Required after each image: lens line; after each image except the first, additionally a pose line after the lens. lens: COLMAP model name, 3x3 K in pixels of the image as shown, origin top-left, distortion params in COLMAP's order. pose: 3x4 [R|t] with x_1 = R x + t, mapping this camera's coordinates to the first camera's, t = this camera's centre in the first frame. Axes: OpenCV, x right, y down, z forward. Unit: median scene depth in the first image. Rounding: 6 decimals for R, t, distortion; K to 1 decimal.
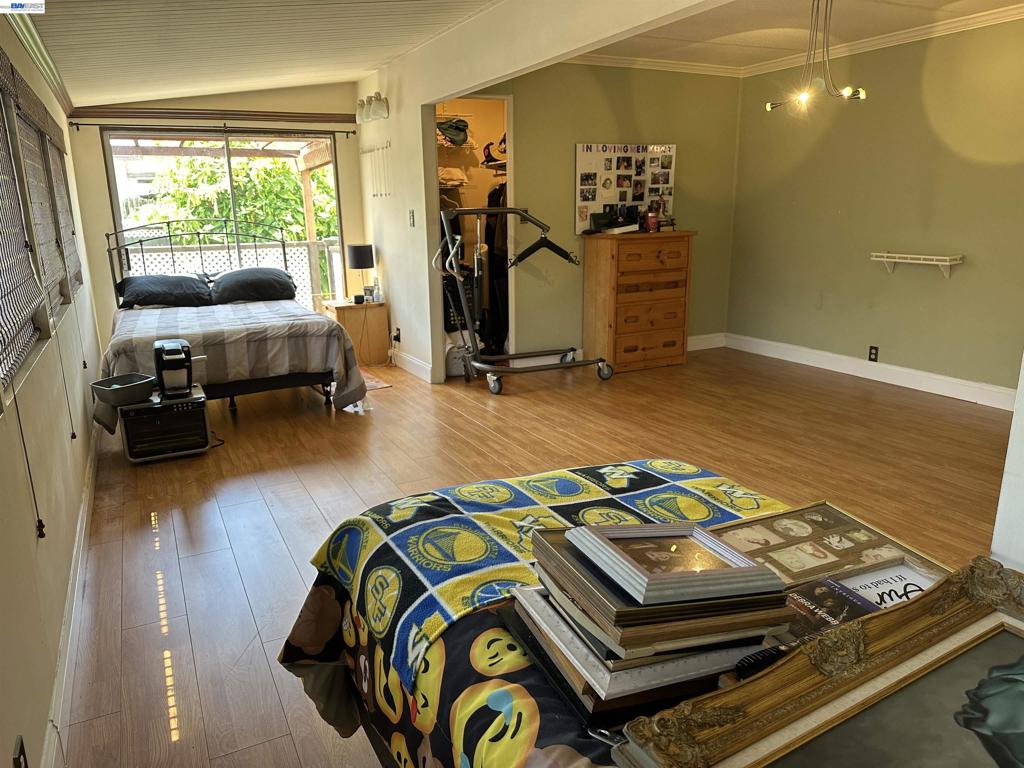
lens RADIAL K [[718.1, 0, 511.4], [0, 718.1, 392.0], [0, 0, 1]] dist [0.090099, -0.110675]
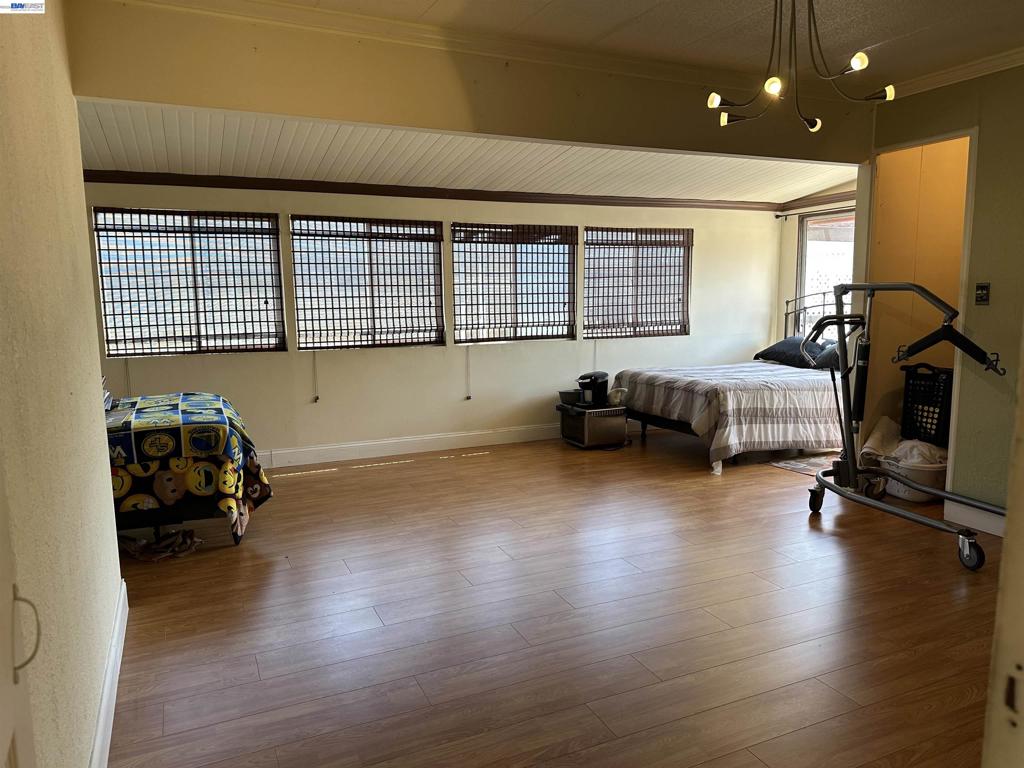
lens RADIAL K [[718.1, 0, 510.2], [0, 718.1, 386.0], [0, 0, 1]] dist [0.090099, -0.110675]
pose [[-0.058778, 0.151662, -0.986683, 0.696429], [-0.237752, 0.957824, 0.161389, -0.163492], [0.969546, 0.244072, -0.020241, 0.597368]]
